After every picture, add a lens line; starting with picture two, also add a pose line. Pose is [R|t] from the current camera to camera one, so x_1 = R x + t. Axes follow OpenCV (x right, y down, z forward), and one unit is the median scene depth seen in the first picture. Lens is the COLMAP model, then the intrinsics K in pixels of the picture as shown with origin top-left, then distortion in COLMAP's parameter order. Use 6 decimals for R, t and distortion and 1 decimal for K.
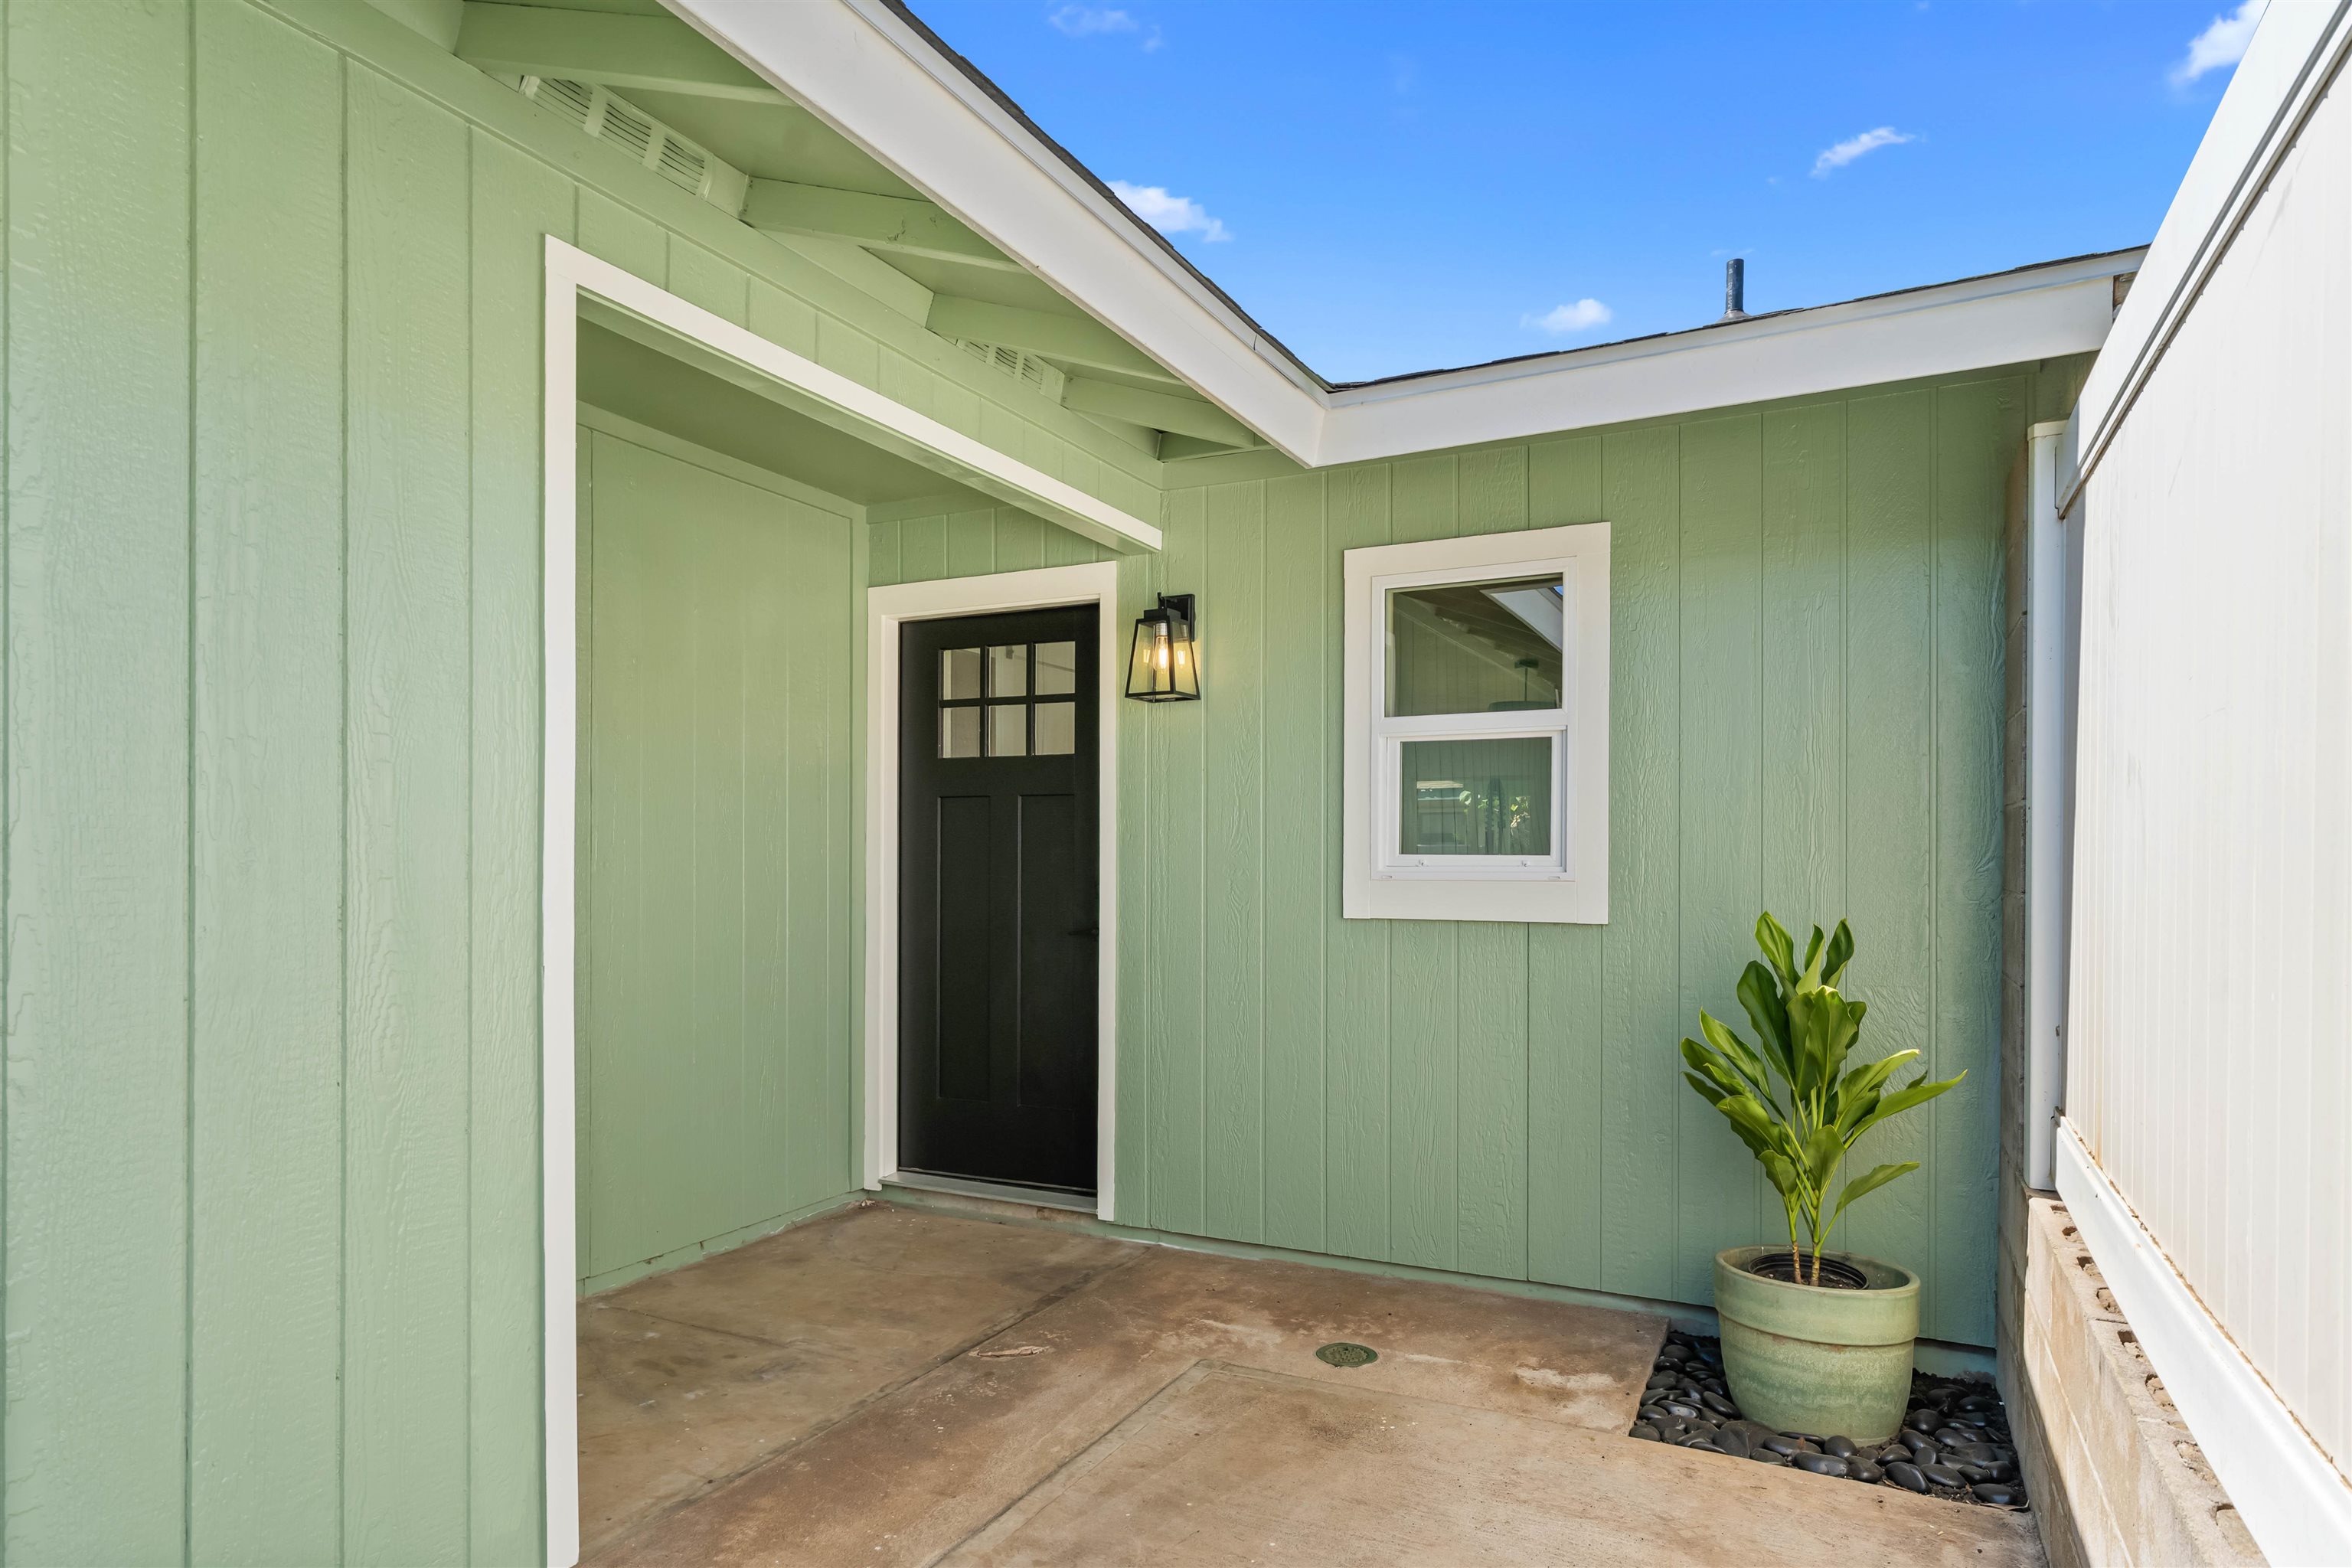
lens RADIAL K [[1315.5, 0, 1179.6], [0, 1315.5, 866.1], [0, 0, 1]] dist [-0.003381, -0.000243]
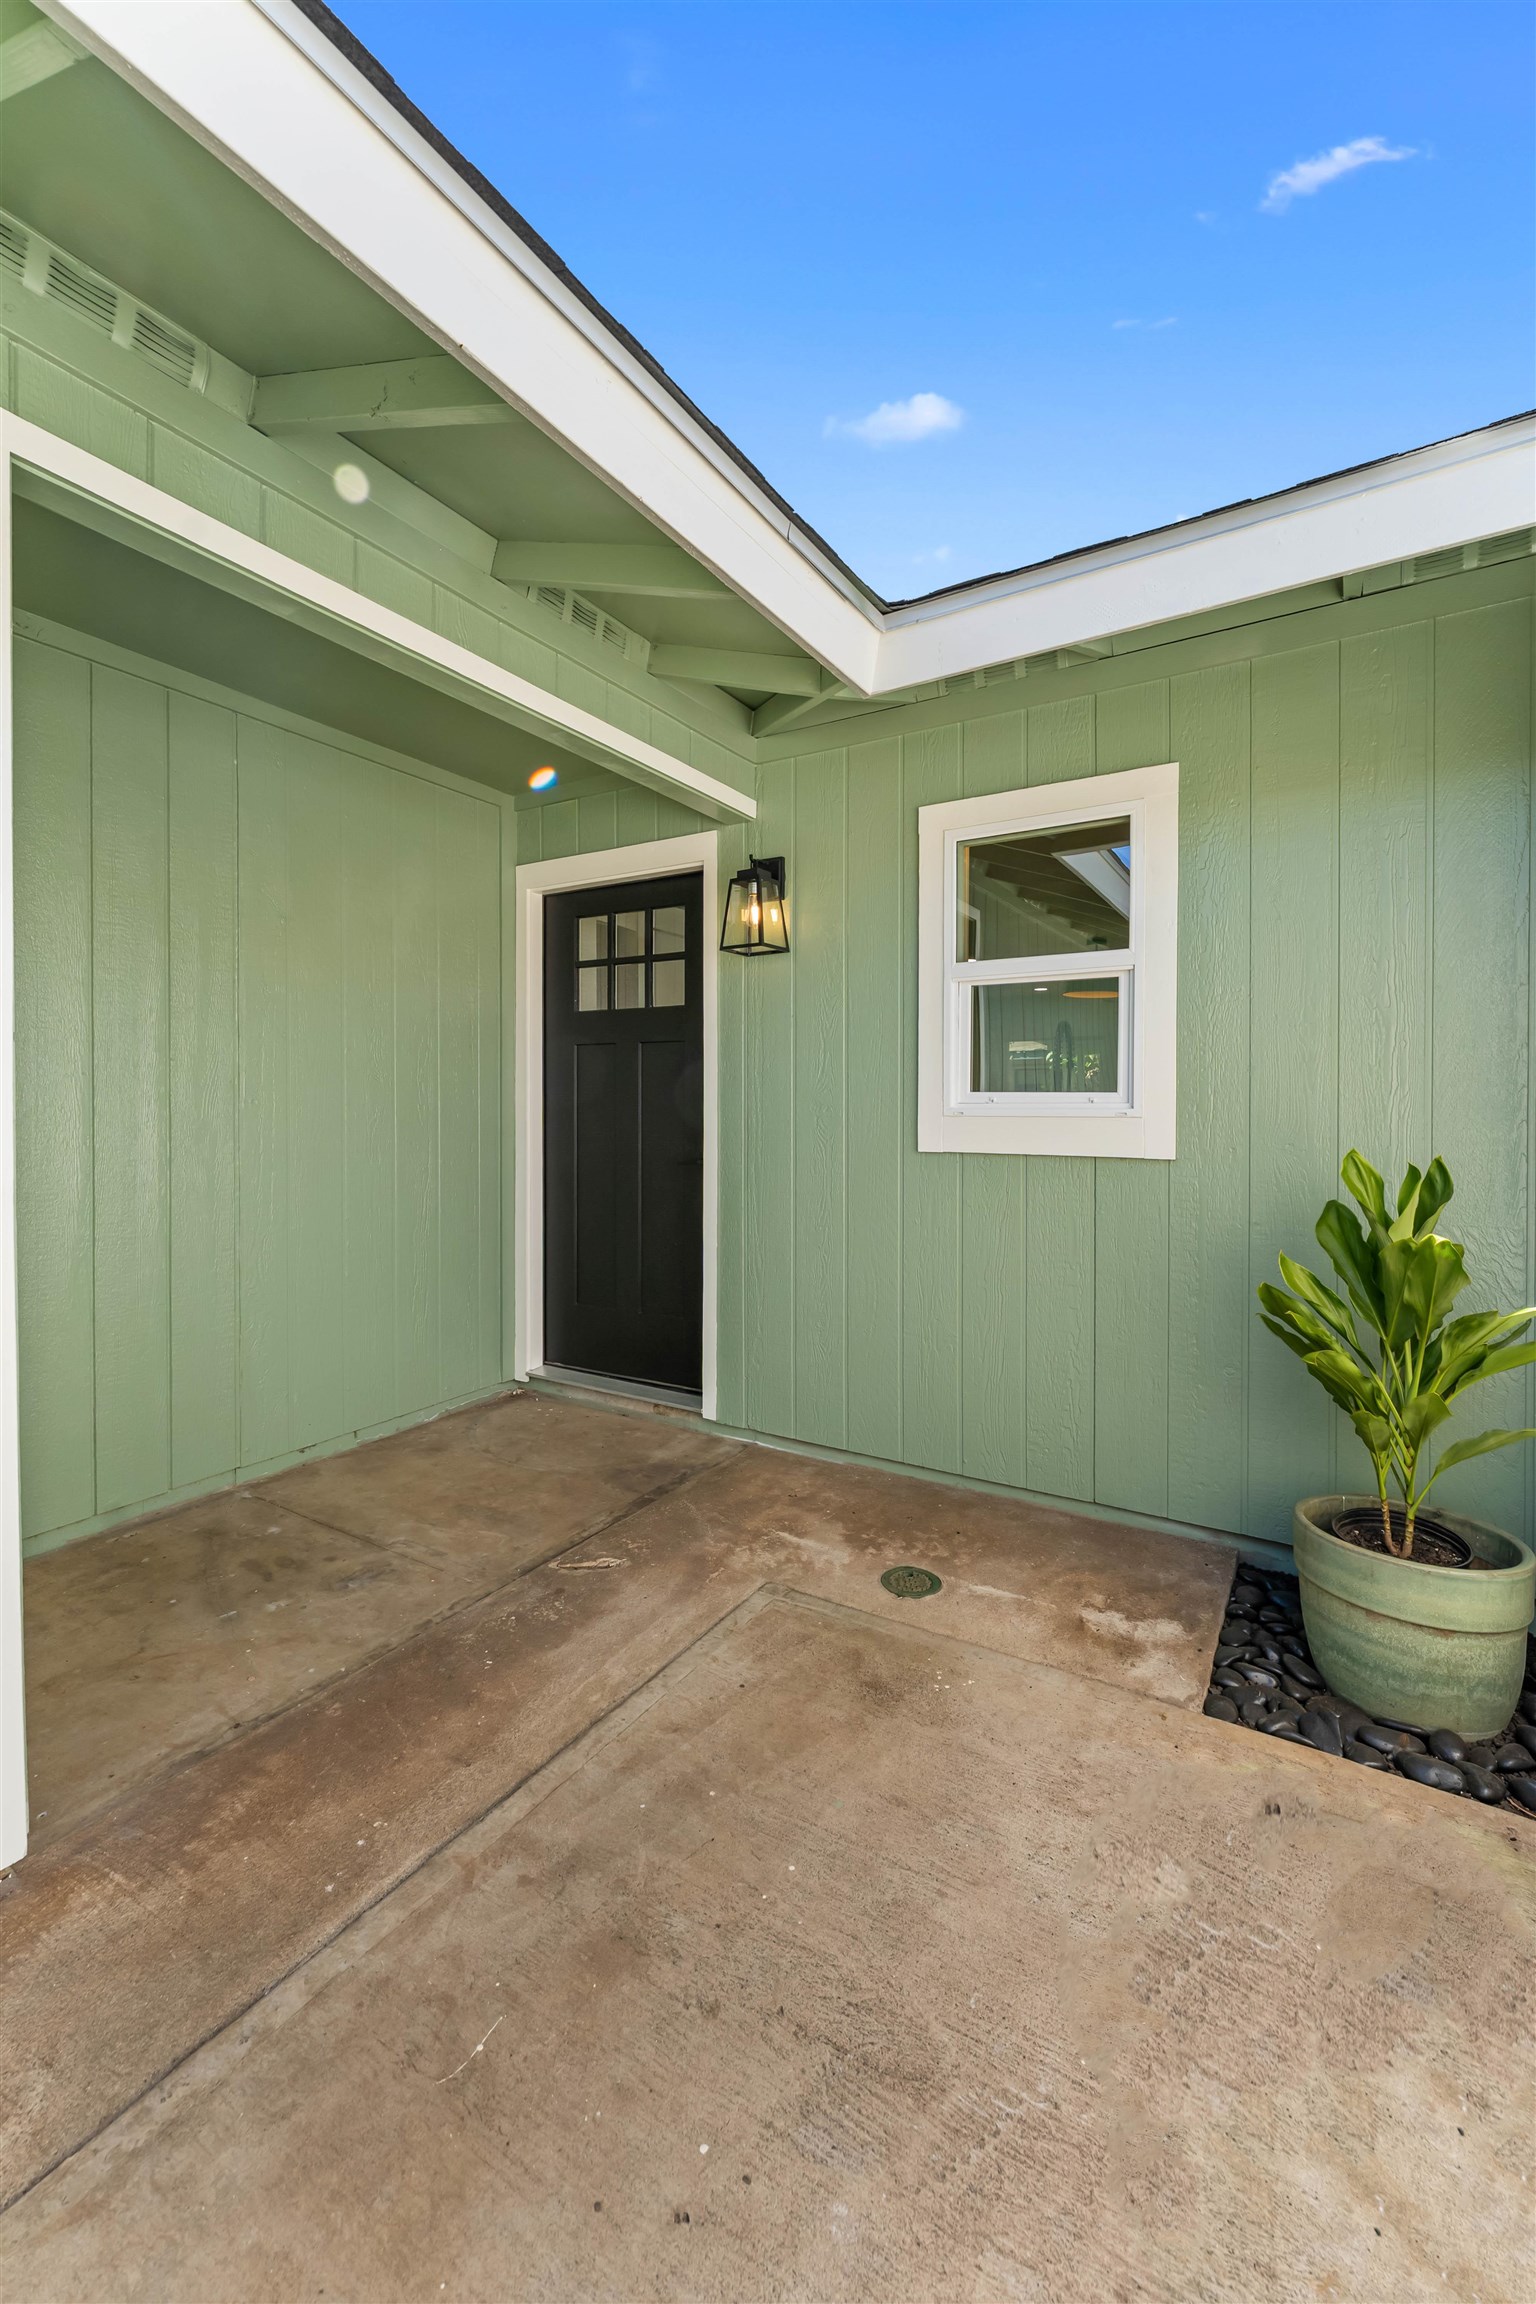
lens RADIAL K [[963.6, 0, 752.7], [0, 963.6, 1108.9], [0, 0, 1]] dist [0.000347, 0.000016]
pose [[0.996226, 0.001002, -0.086796, 0.070201], [-0.000972, 0.999999, 0.000383, 0.005155], [0.086796, -0.000297, 0.996226, 0.248868]]
